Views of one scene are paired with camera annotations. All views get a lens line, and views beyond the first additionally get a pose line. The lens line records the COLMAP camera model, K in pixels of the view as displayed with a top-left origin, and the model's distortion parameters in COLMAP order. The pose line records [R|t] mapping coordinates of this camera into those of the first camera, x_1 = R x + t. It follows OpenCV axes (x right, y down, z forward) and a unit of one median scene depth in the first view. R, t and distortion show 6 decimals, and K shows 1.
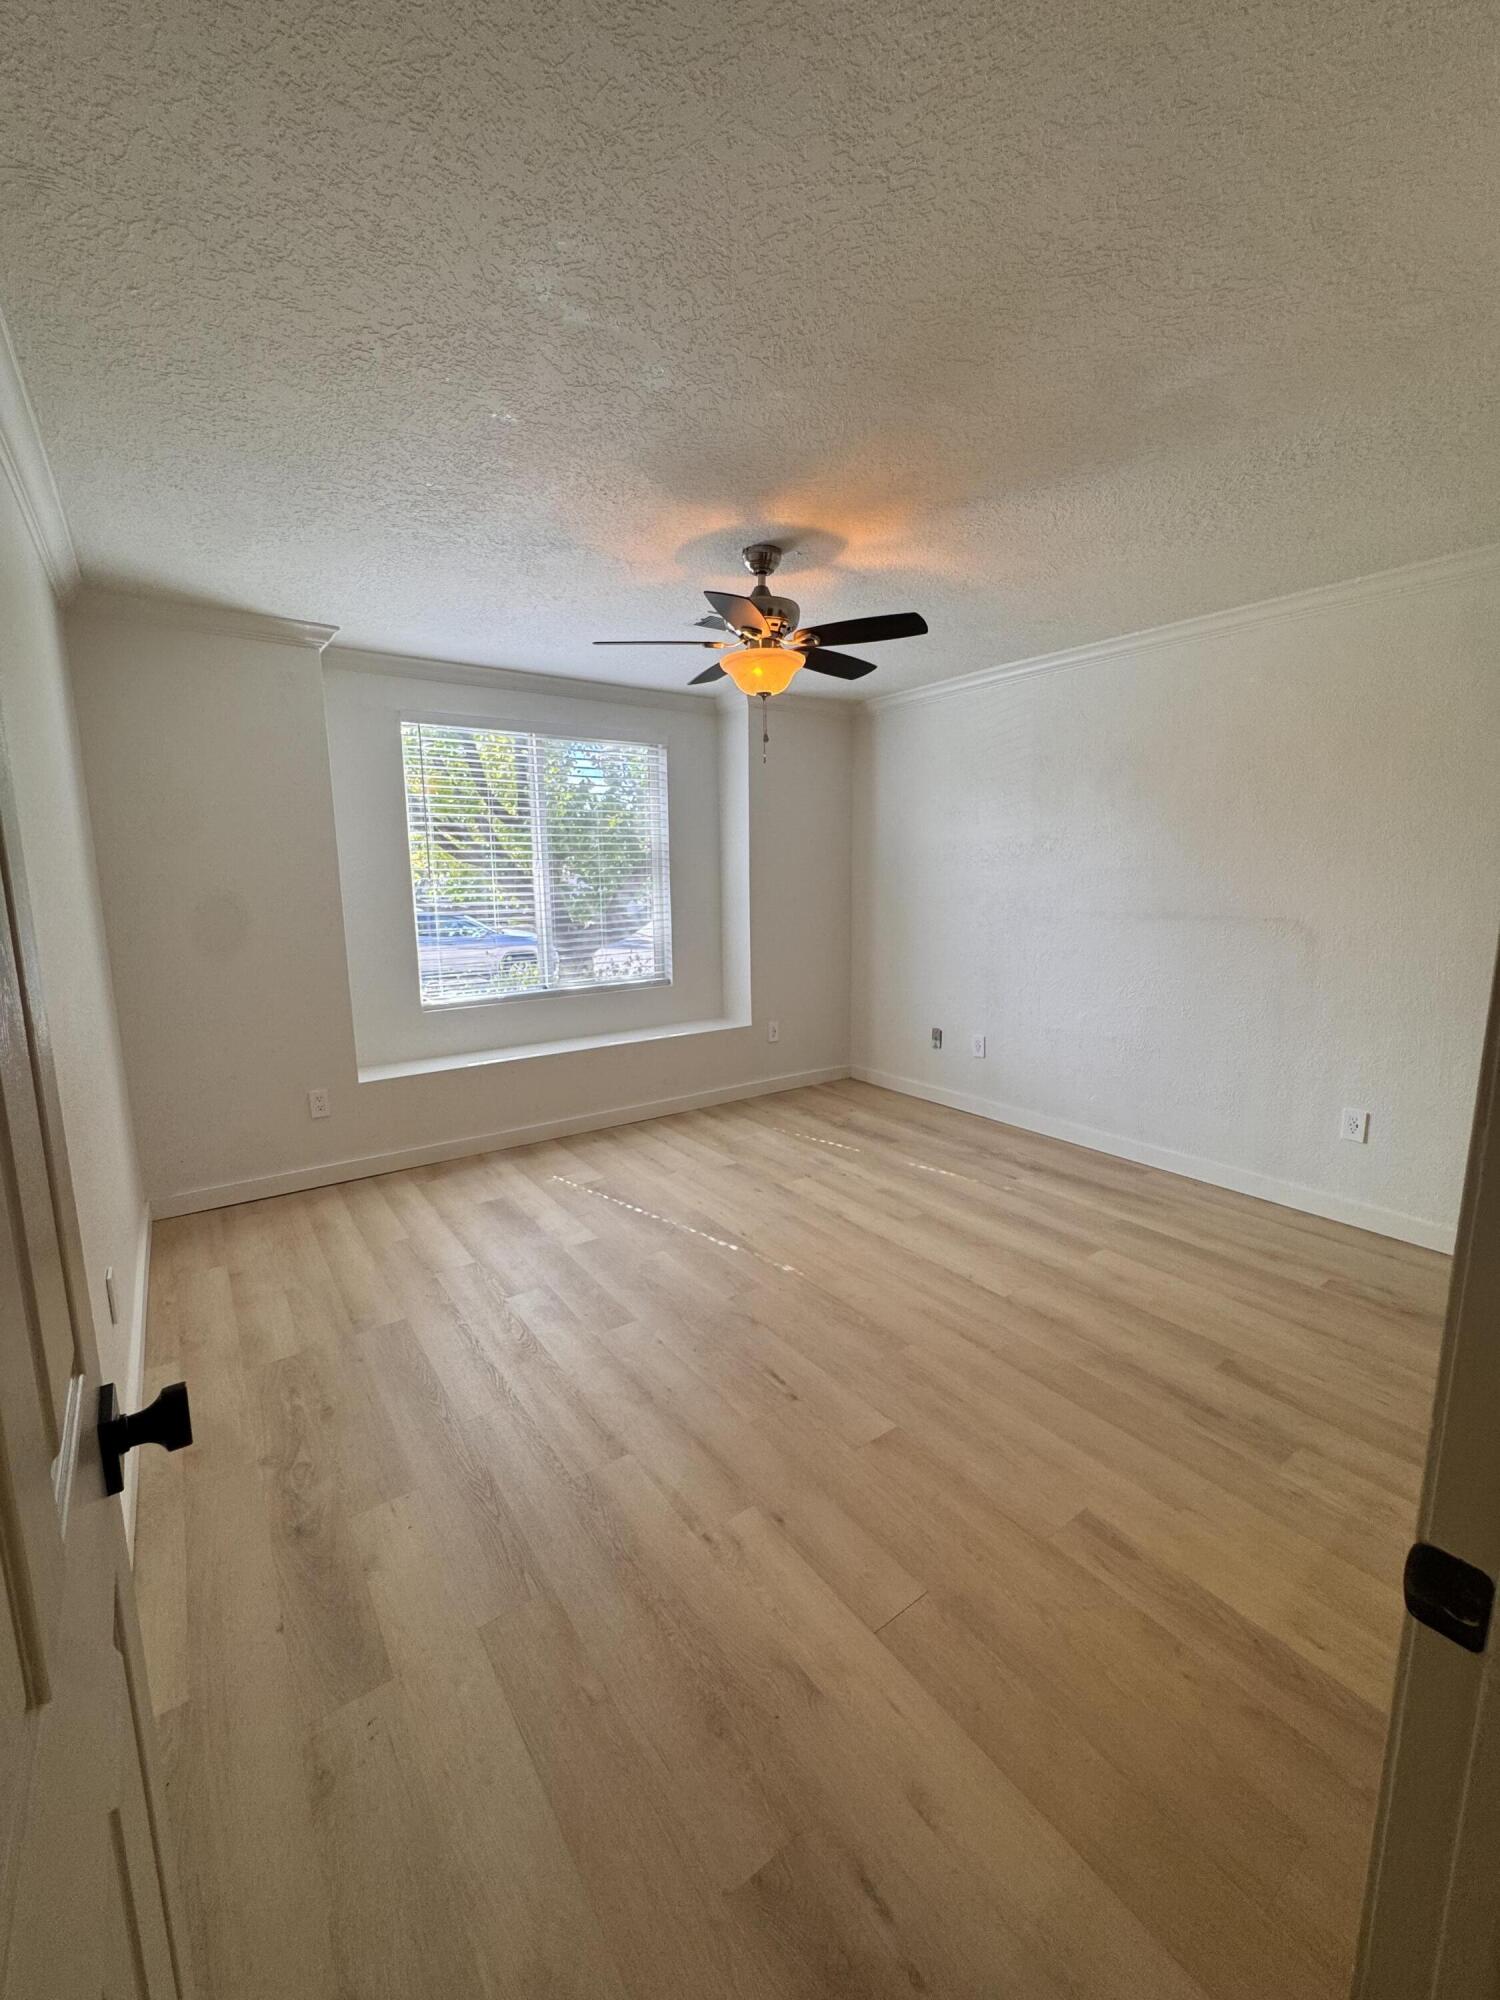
lens RADIAL K [[800.8, 0, 763.0], [0, 800.8, 1002.9], [0, 0, 1]] dist [-0.006352, 0.001117]
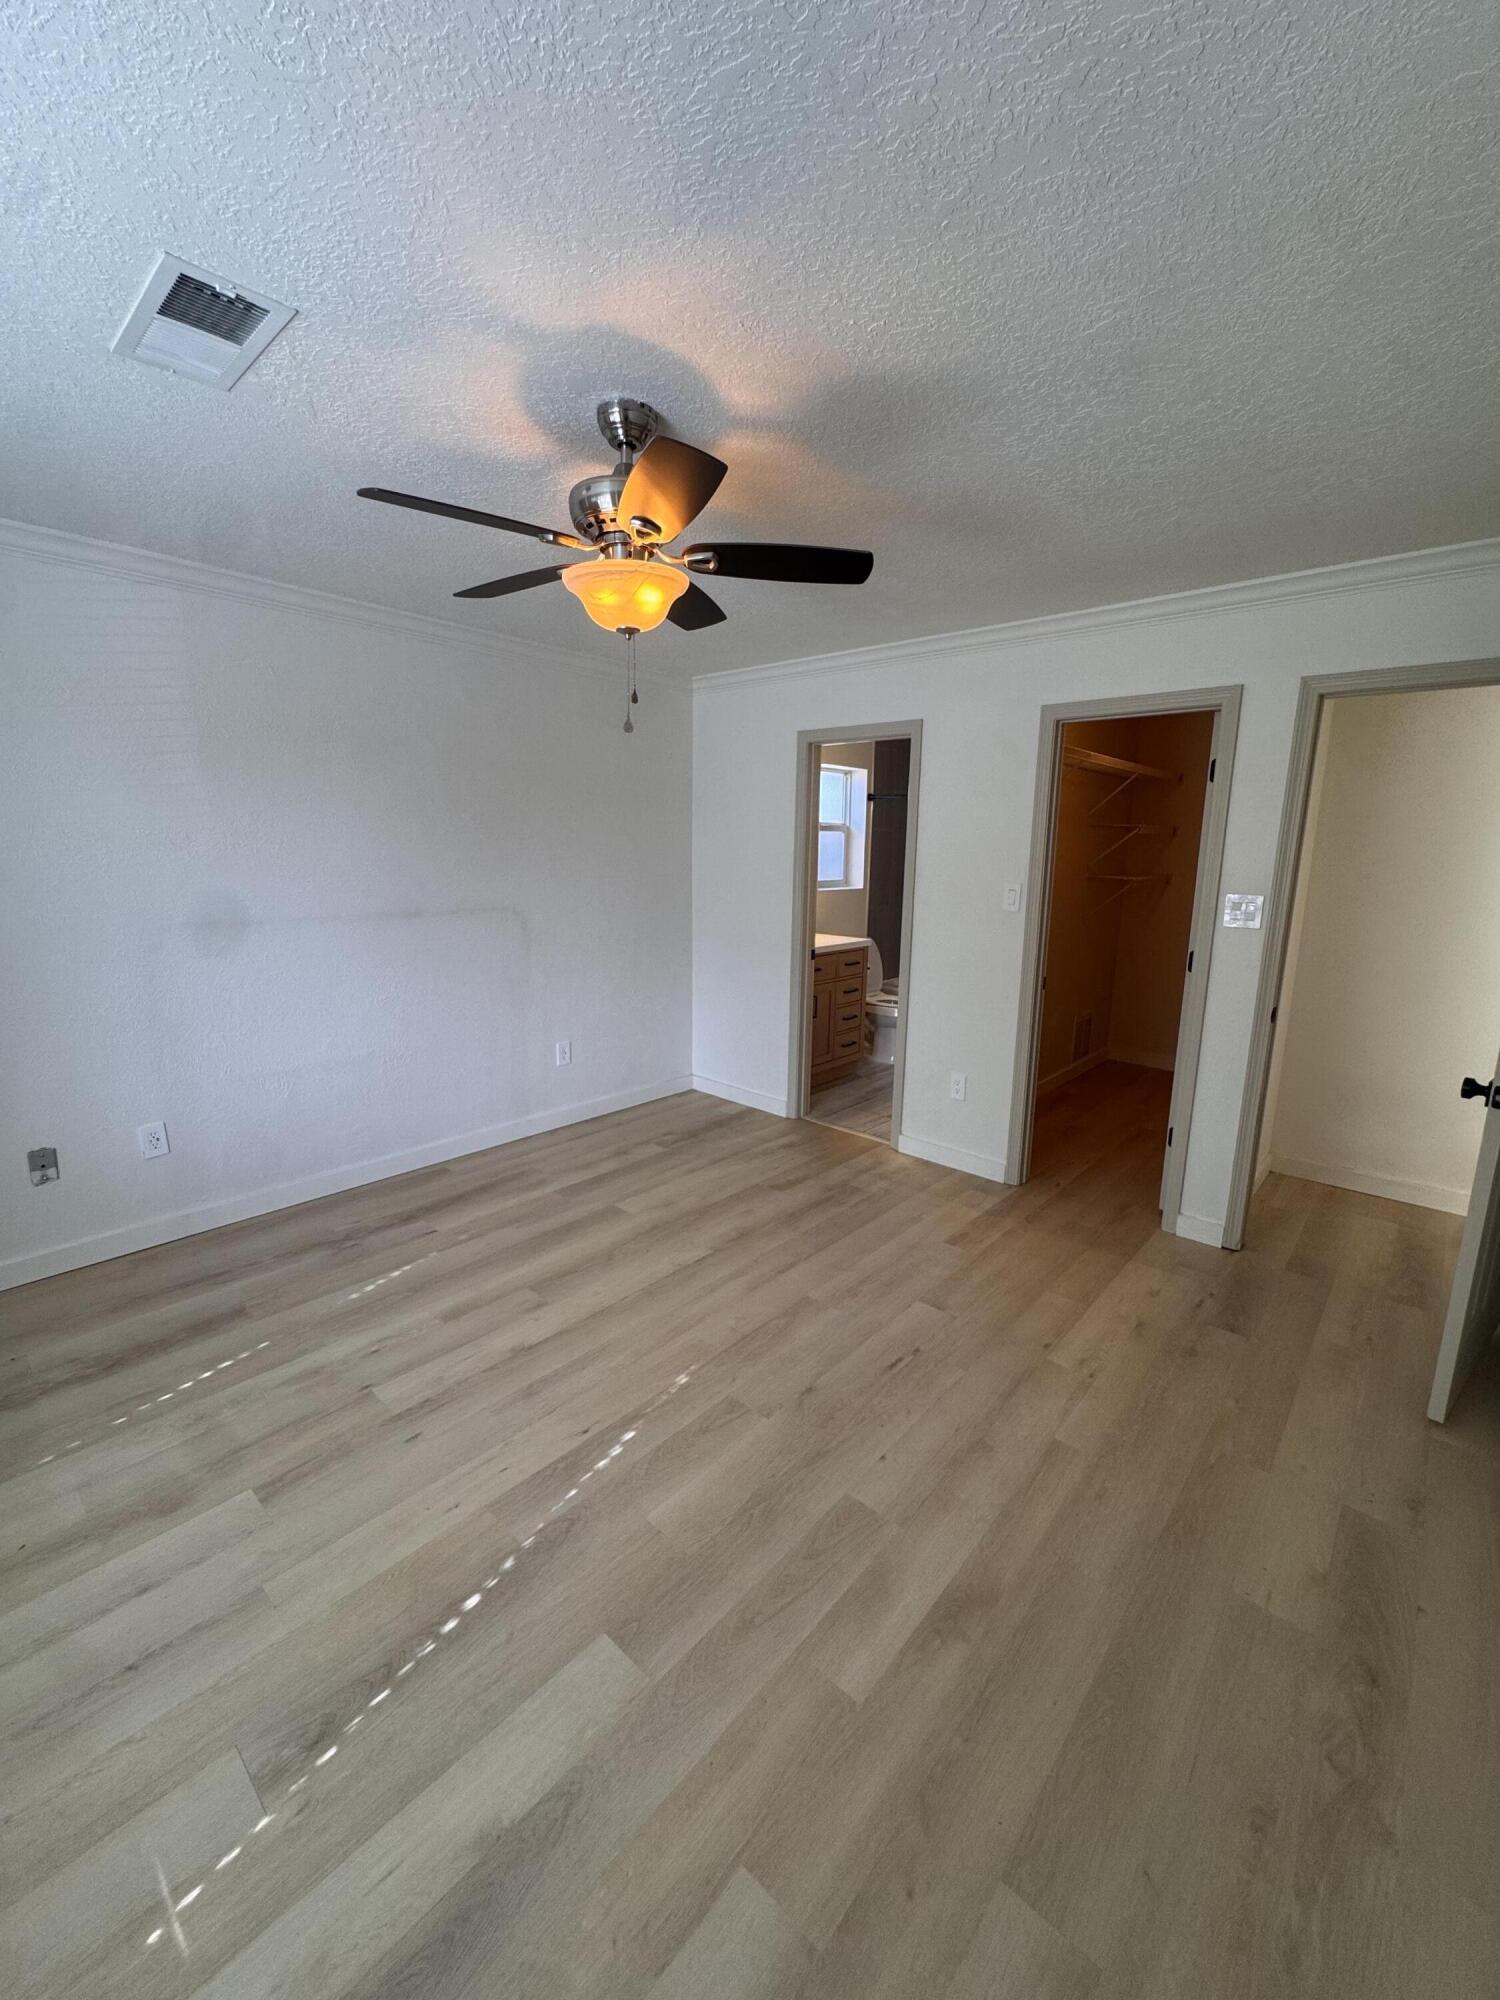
lens RADIAL K [[800.8, 0, 745.9], [0, 800.8, 1000.0], [0, 0, 1]] dist [-0.006352, 0.001117]
pose [[-0.203925, -0.179323, 0.962423, -0.648974], [0.144869, 0.966730, 0.210822, -0.185106], [-0.968208, 0.182417, -0.171162, 0.951120]]
